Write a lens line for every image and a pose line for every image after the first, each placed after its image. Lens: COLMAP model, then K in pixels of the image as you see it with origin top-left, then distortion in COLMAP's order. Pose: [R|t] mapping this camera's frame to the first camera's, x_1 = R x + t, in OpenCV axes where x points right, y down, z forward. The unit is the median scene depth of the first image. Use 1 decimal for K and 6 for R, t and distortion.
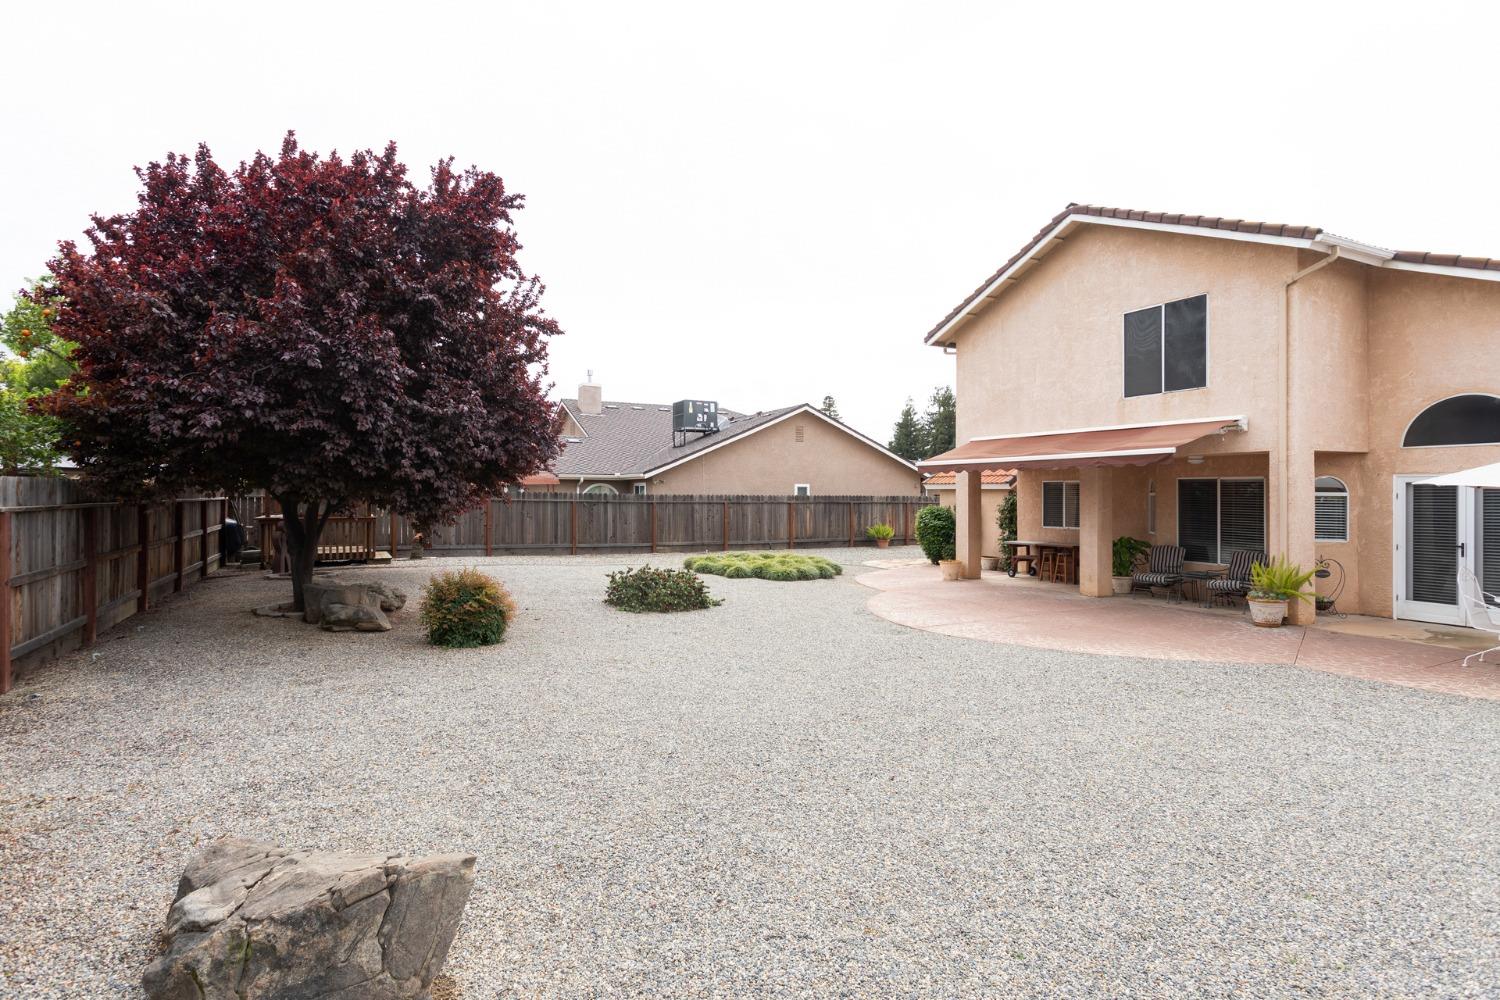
lens RADIAL K [[761.9, 0, 751.2], [0, 761.9, 492.5], [0, 0, 1]] dist [0.003805, 0.001645]
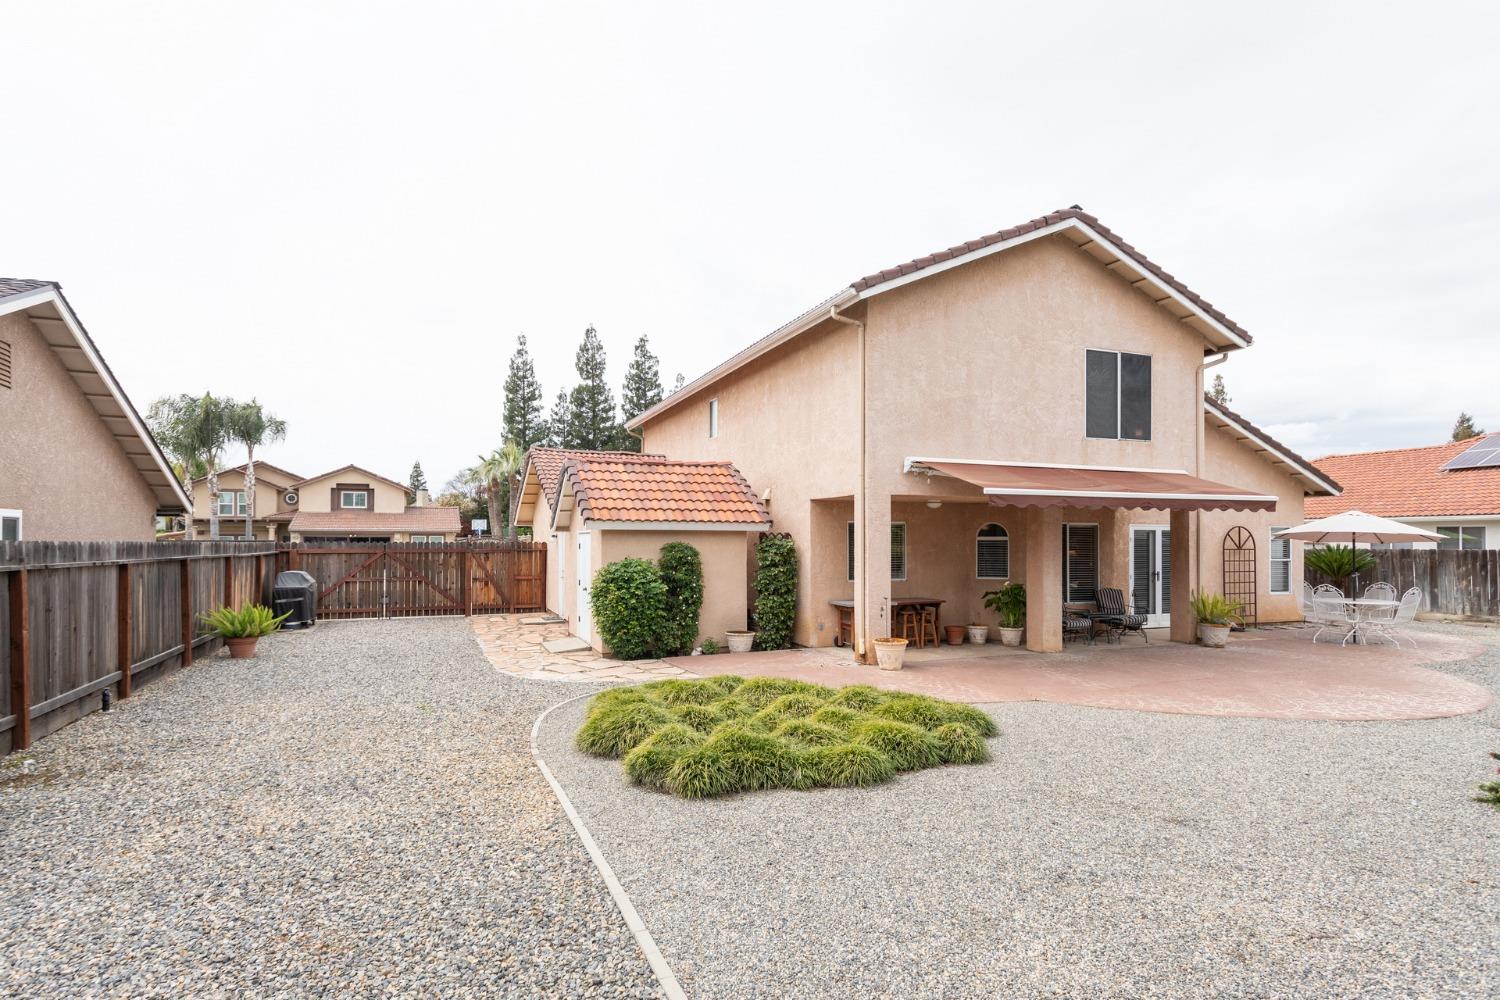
lens RADIAL K [[757.9, 0, 747.9], [0, 757.9, 536.3], [0, 0, 1]] dist [0.002147, 0.000407]
pose [[0.111506, 0.000514, 0.993764, -0.491384], [-0.002472, 0.999997, -0.000240, 0.000705], [-0.993761, -0.002430, 0.111507, 1.294226]]
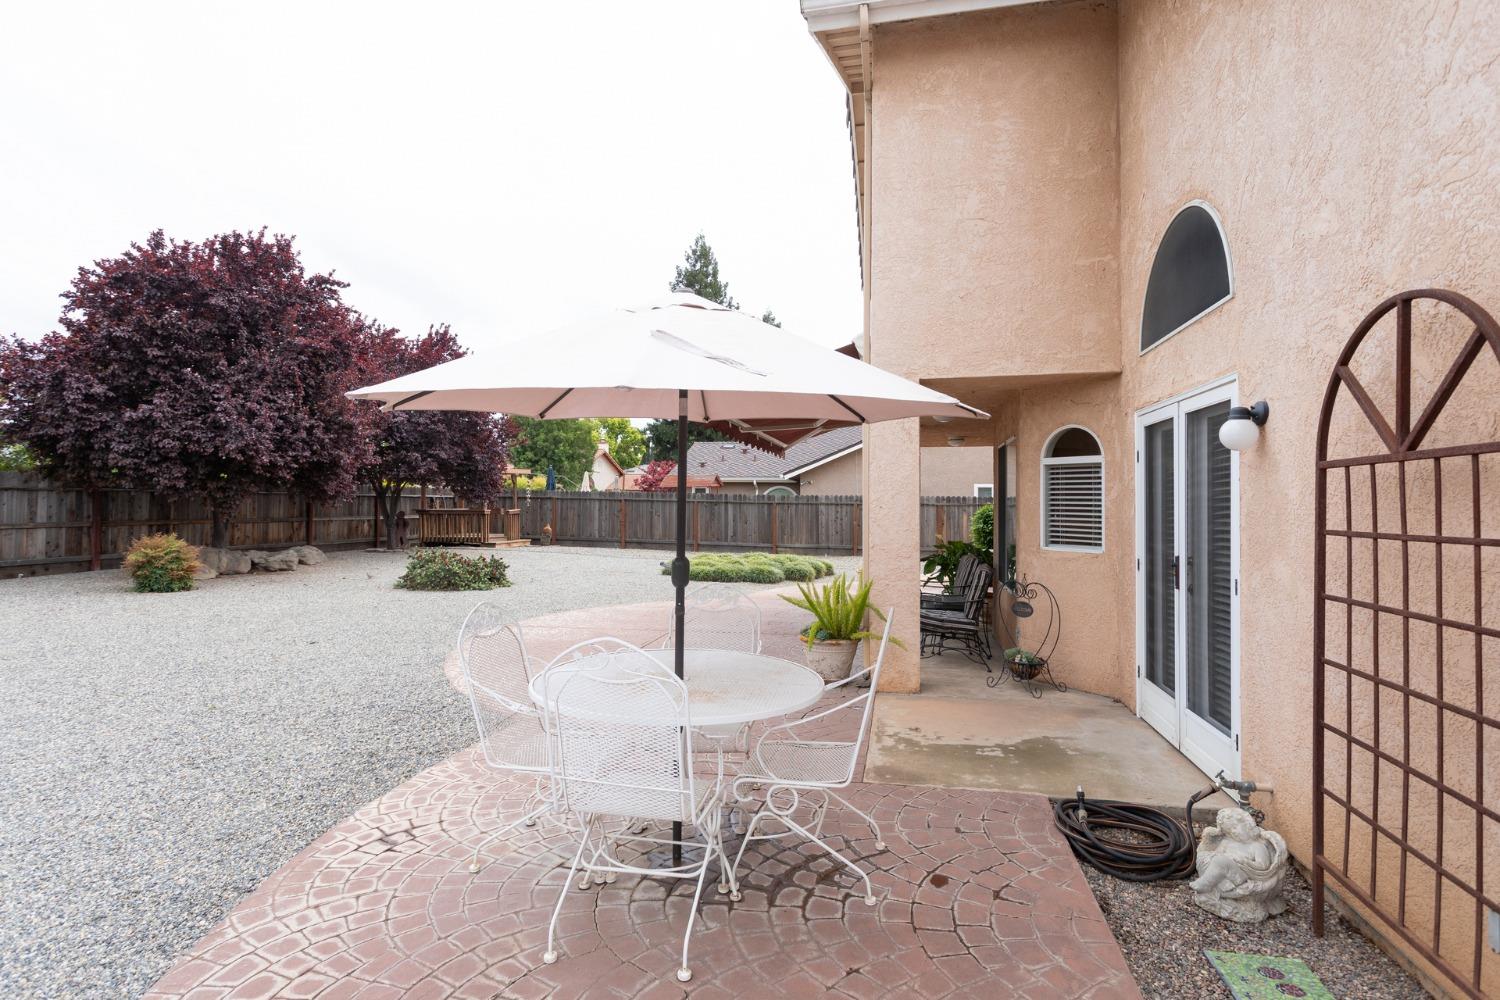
lens RADIAL K [[739.2, 0, 756.9], [0, 739.2, 494.5], [0, 0, 1]] dist [0.003444, 0.000699]
pose [[0.775994, -0.007294, -0.630698, 0.802215], [-0.003702, 0.999863, -0.016119, 0.030579], [0.630730, 0.014843, 0.775861, 0.417506]]
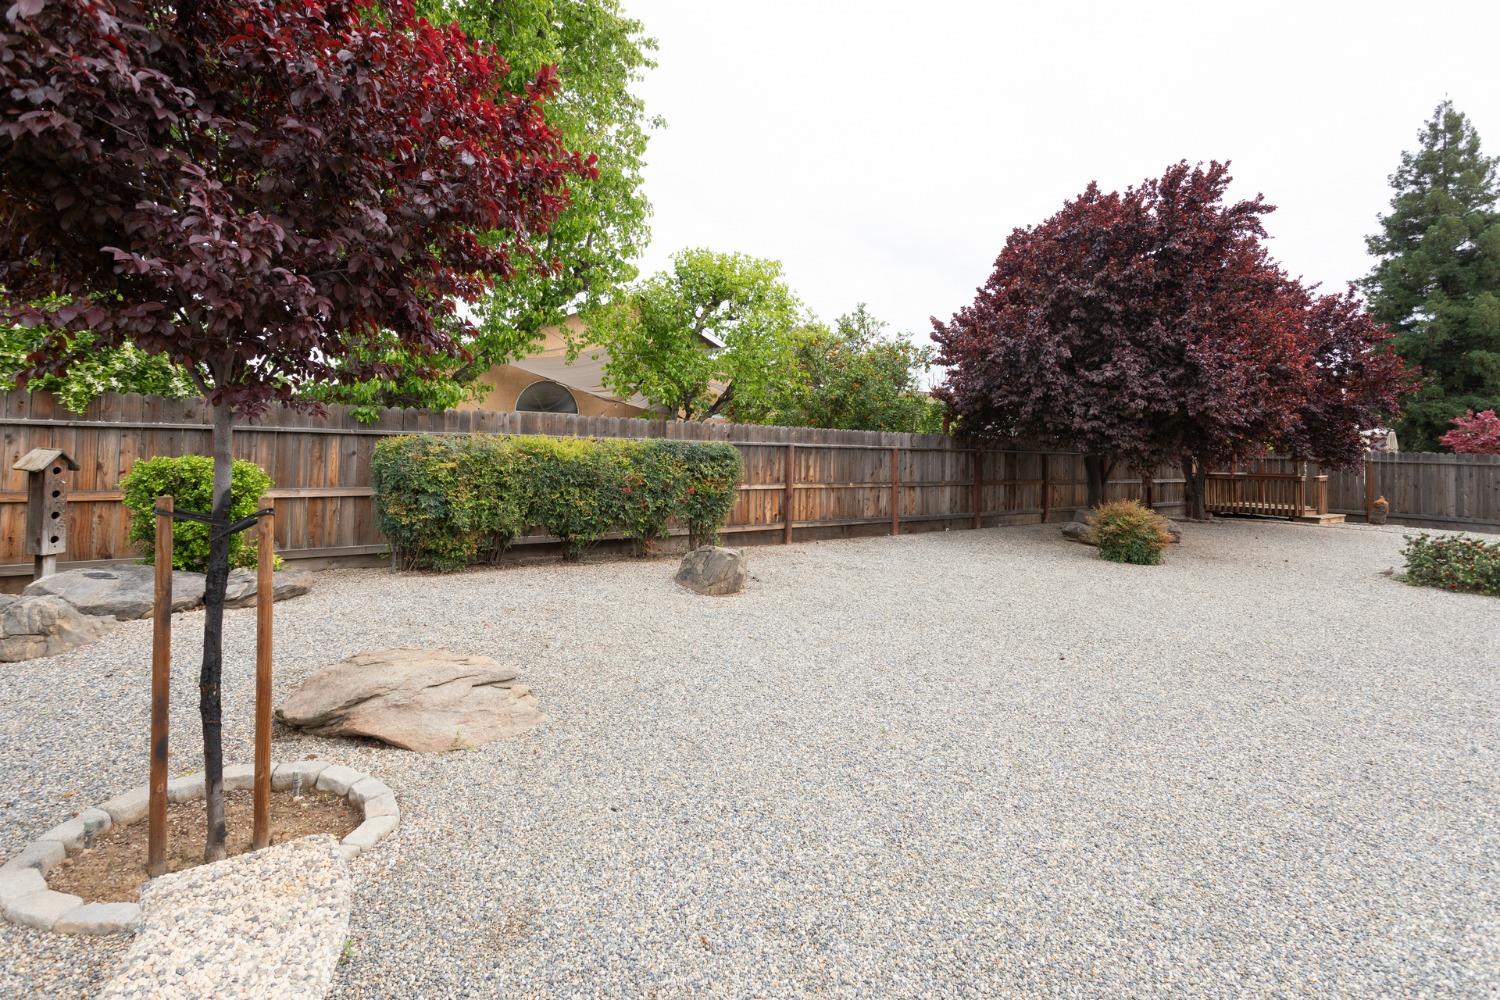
lens RADIAL K [[735.6, 0, 741.4], [0, 735.6, 433.8], [0, 0, 1]] dist [0.009115, -0.001269]
pose [[0.172503, -0.027430, -0.984627, 0.449610], [-0.020129, 0.999305, -0.031365, 0.027009], [0.984803, 0.025230, 0.171831, 0.112519]]
